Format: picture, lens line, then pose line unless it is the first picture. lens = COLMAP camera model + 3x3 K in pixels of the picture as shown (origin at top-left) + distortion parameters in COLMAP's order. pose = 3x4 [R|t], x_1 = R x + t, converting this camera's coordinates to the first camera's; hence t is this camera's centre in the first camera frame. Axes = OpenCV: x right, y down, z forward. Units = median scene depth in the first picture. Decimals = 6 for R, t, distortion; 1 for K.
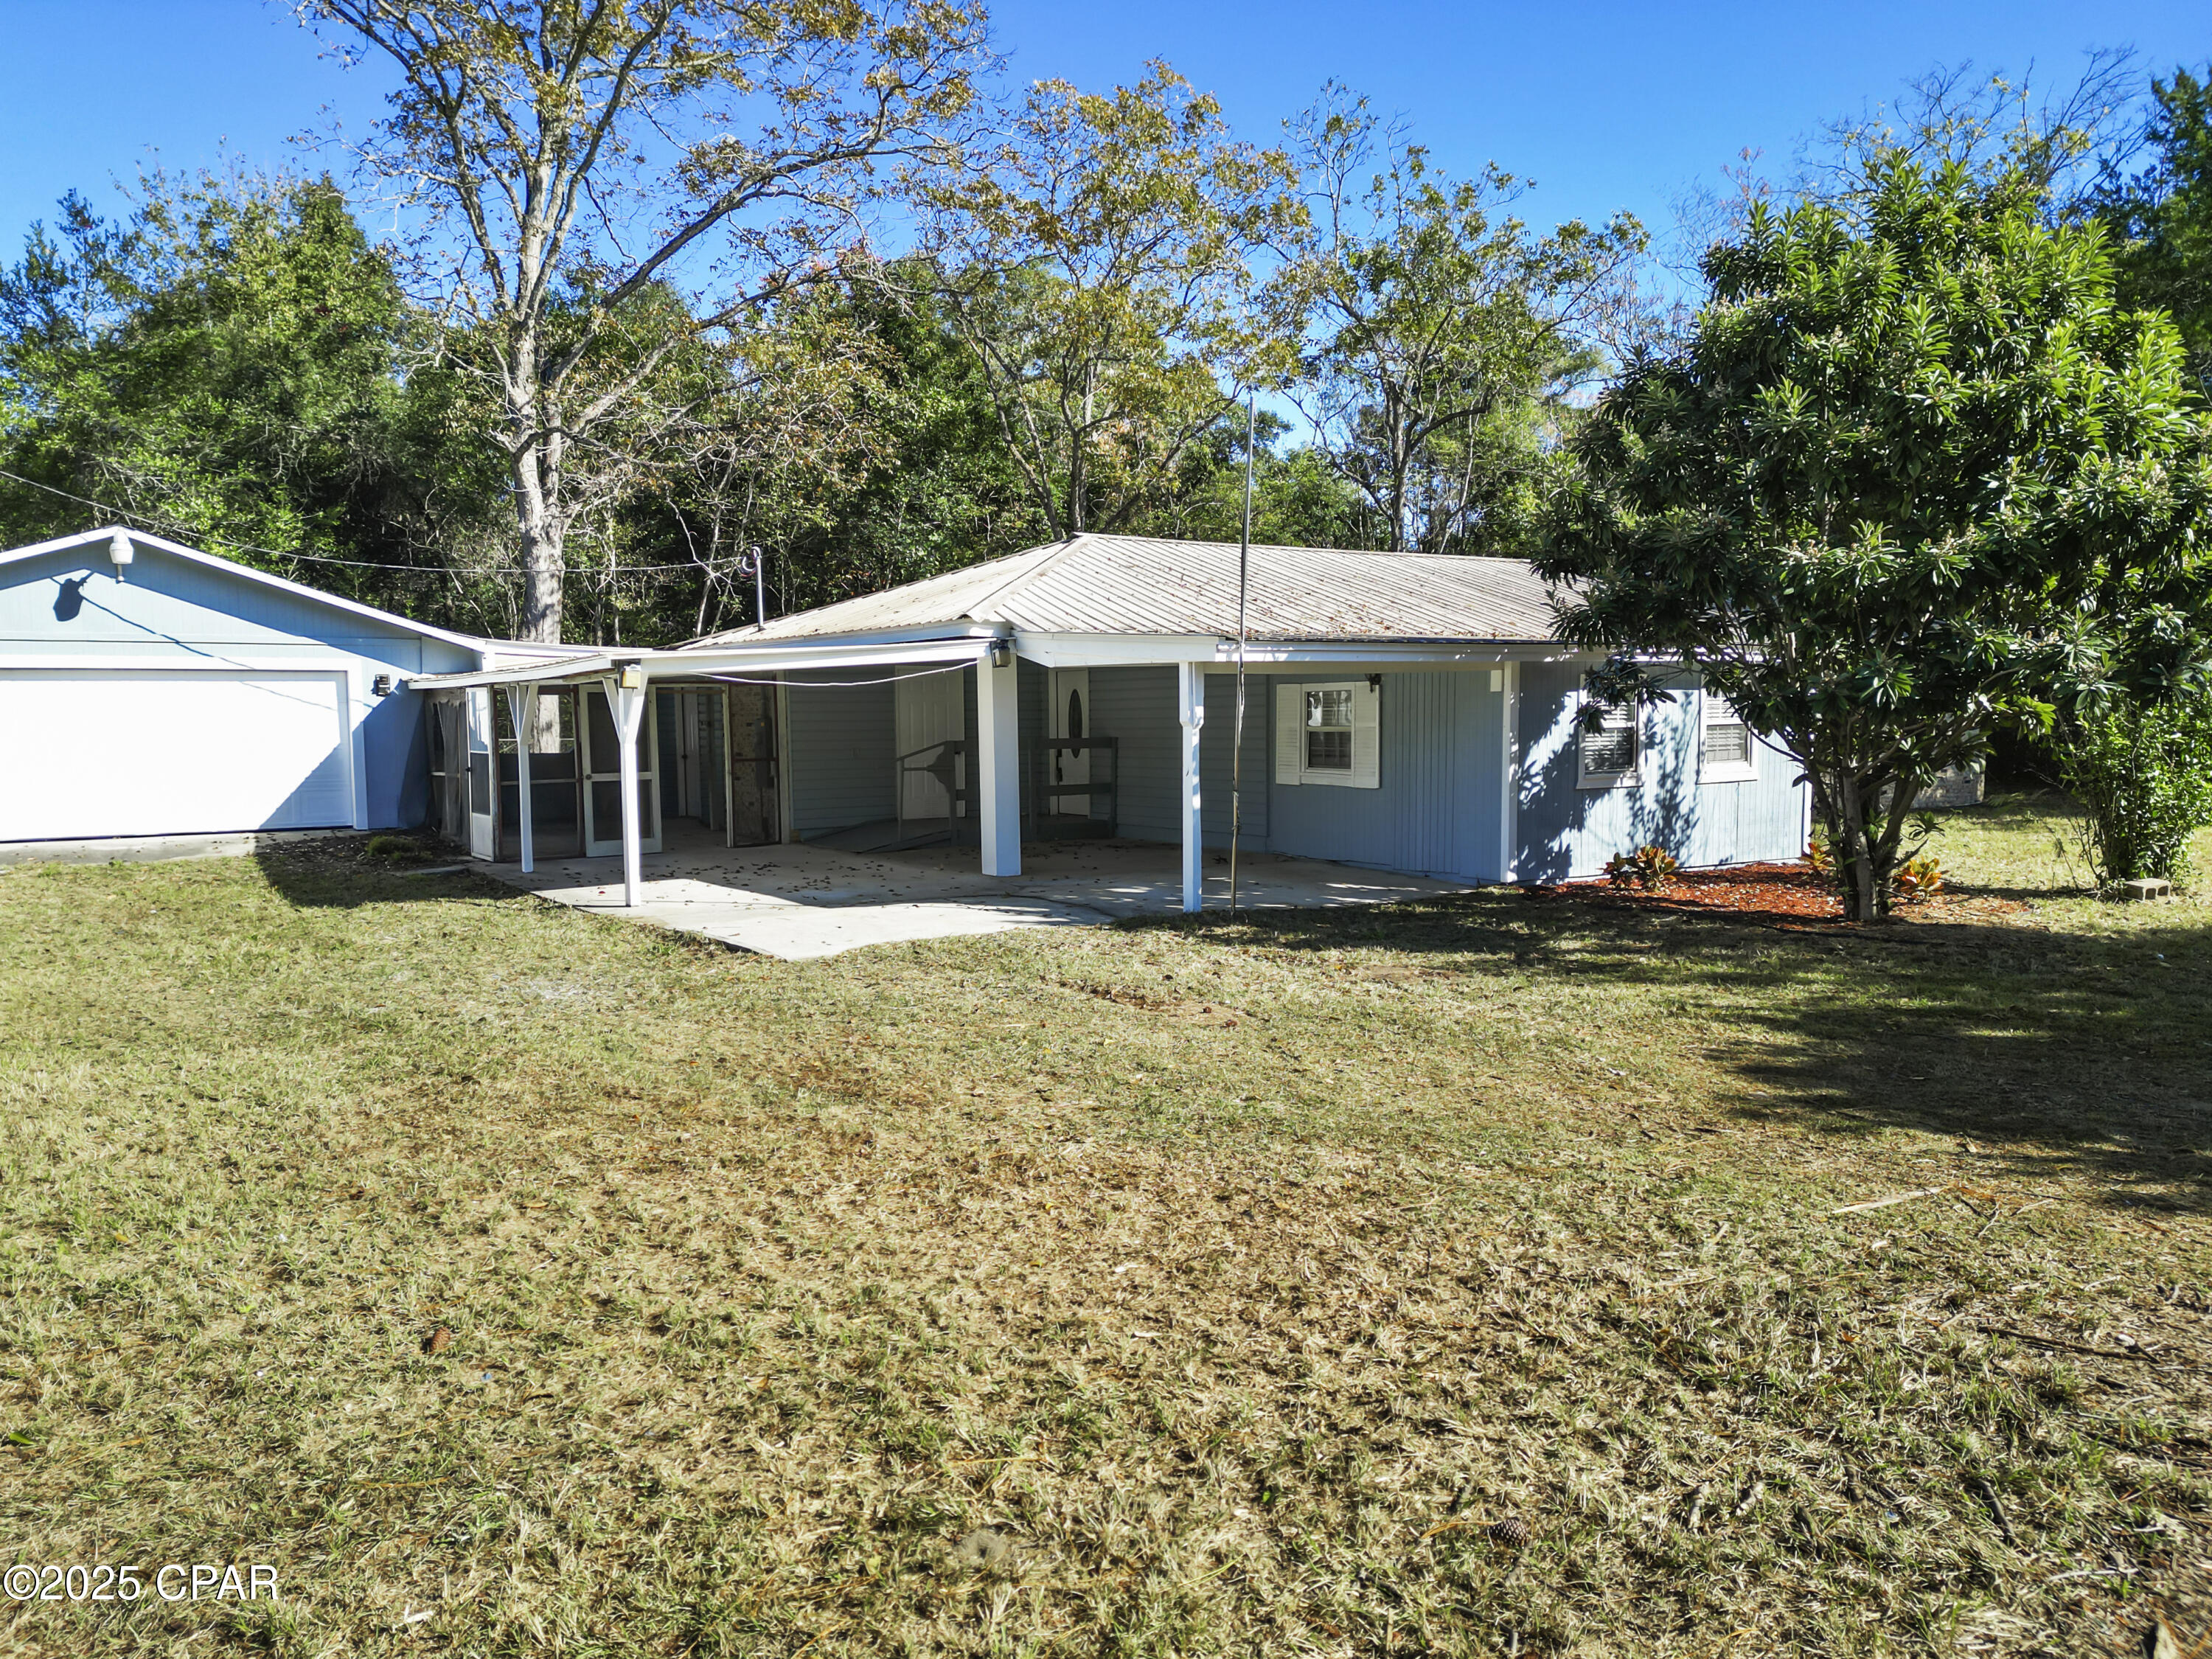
lens RADIAL K [[1544.1, 0, 1094.1], [0, 1544.1, 835.0], [0, 0, 1]] dist [0.105408, -0.109661]
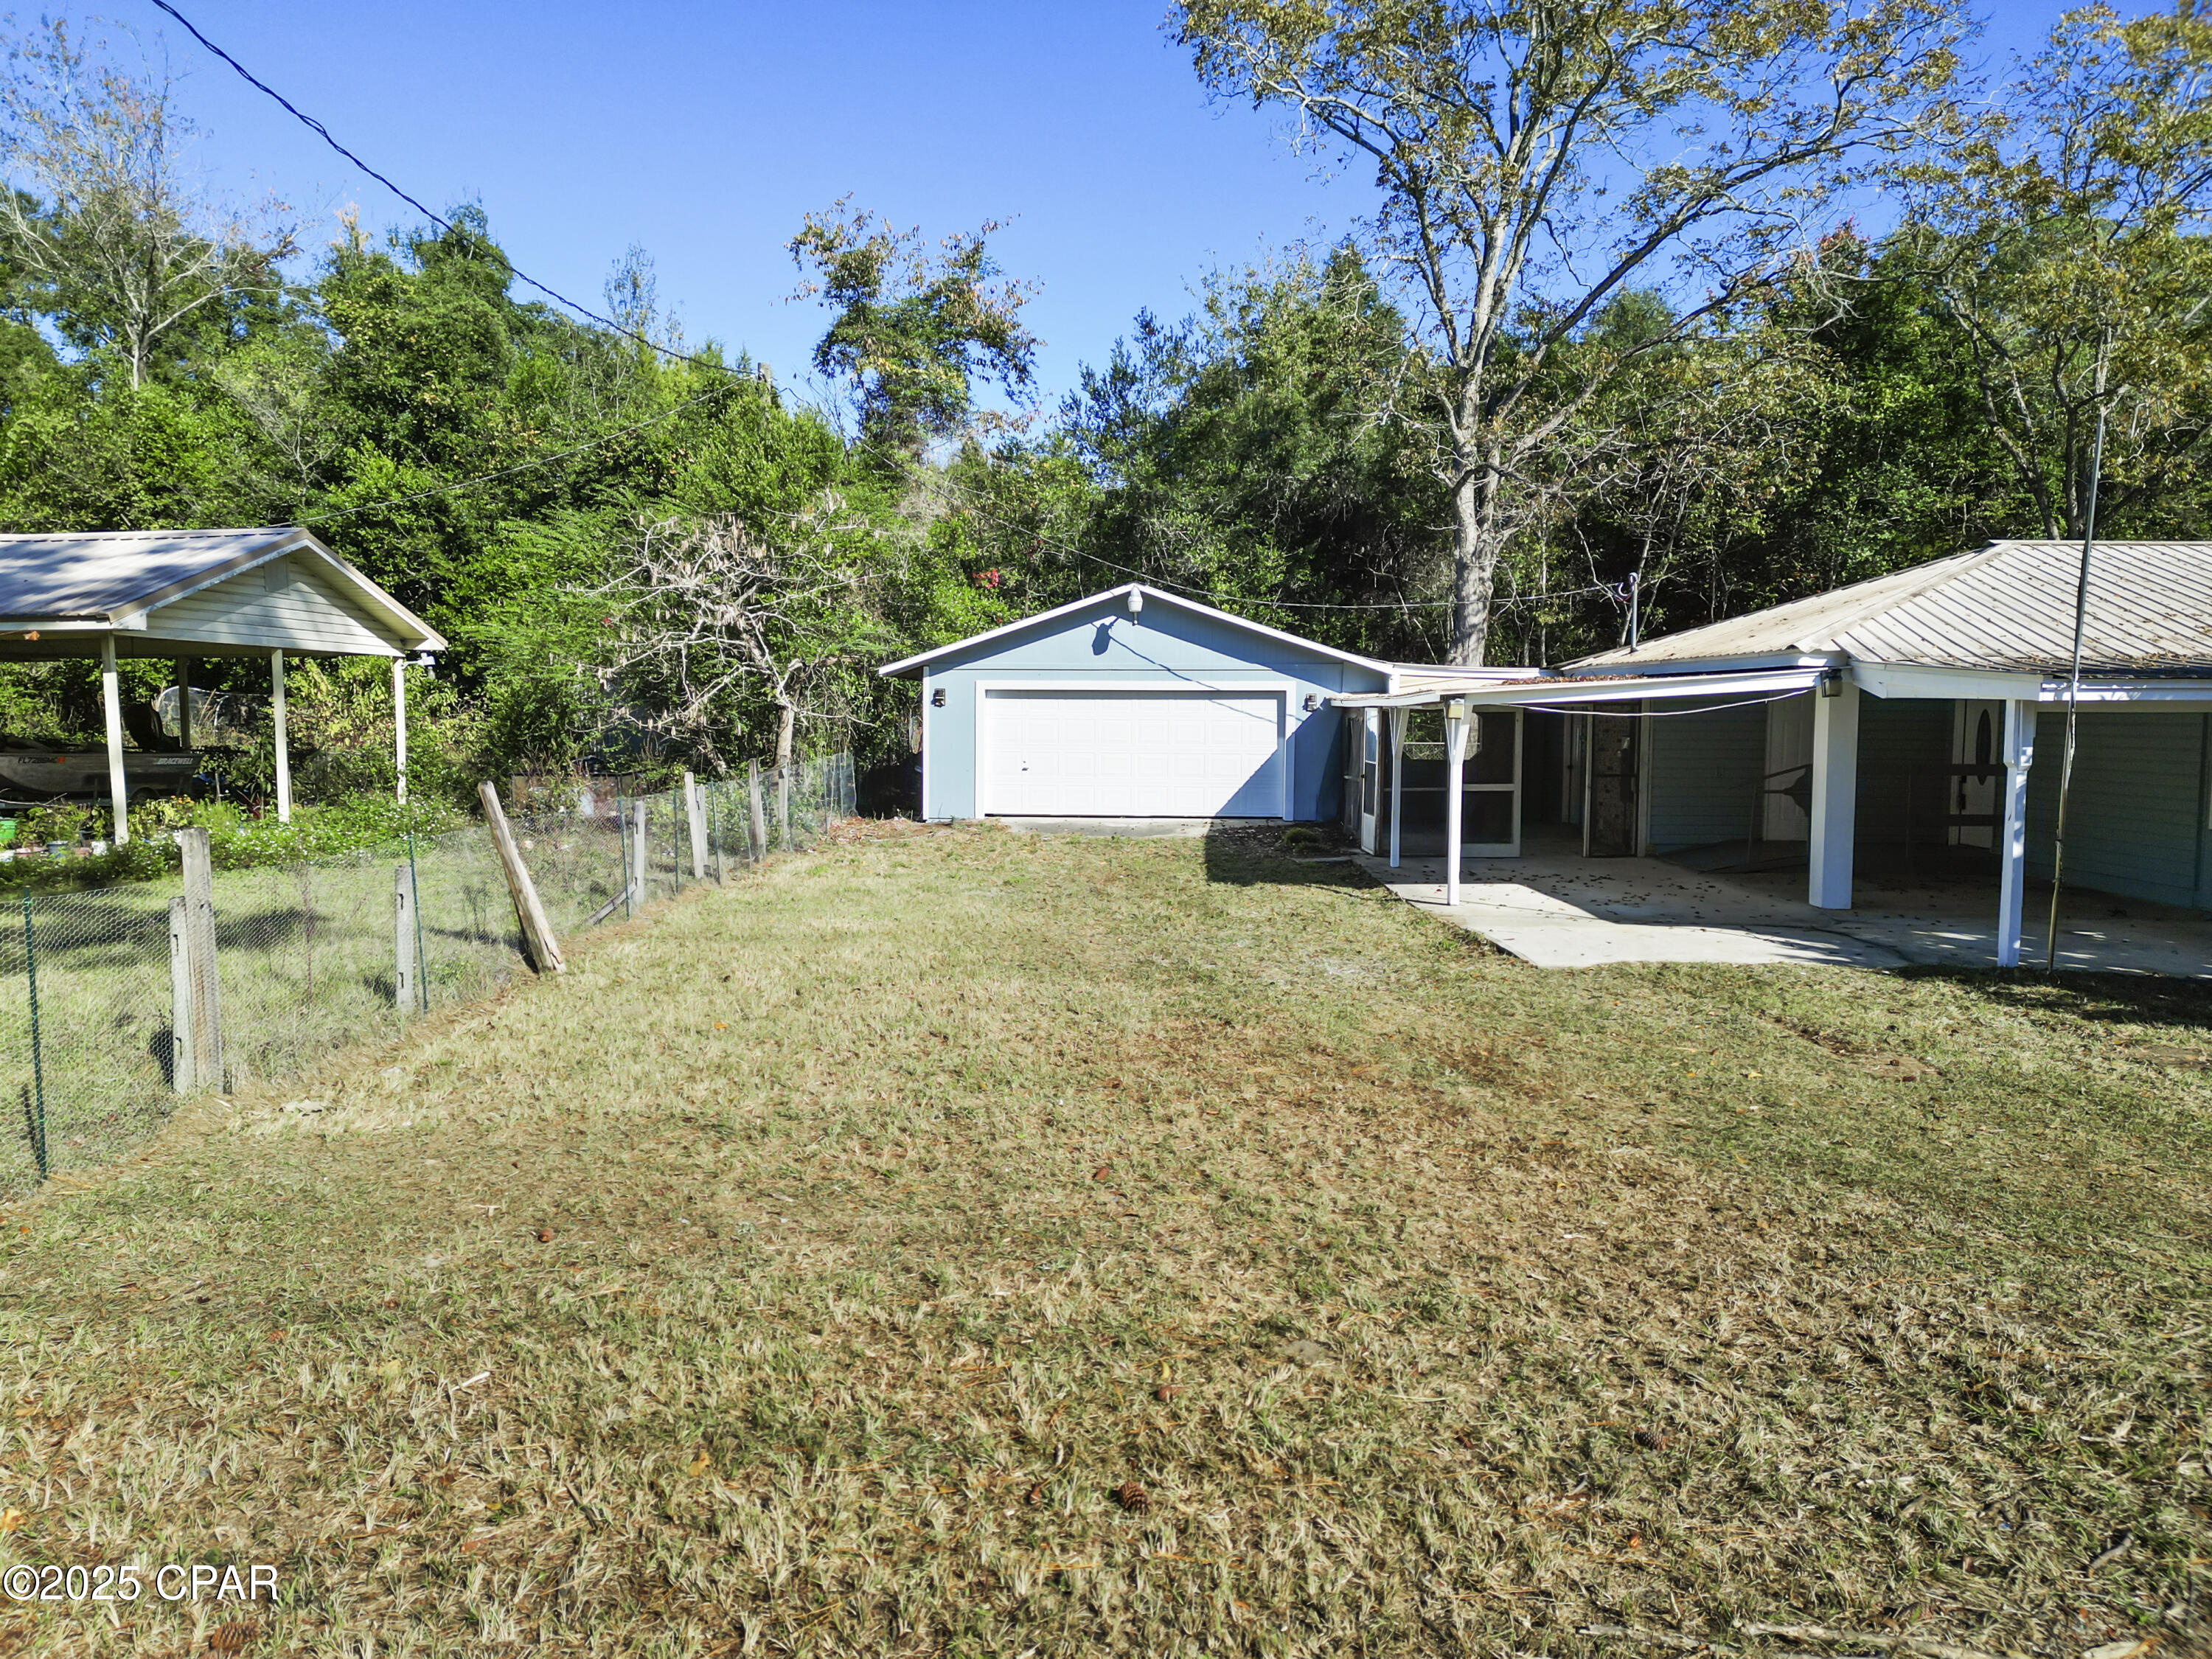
lens RADIAL K [[1544.1, 0, 1094.1], [0, 1544.1, 835.0], [0, 0, 1]] dist [0.105408, -0.109661]
pose [[0.813834, 0.062271, -0.577752, 0.115754], [-0.058316, 0.997975, 0.025417, -0.015399], [0.578164, 0.013007, 0.815817, -0.072733]]
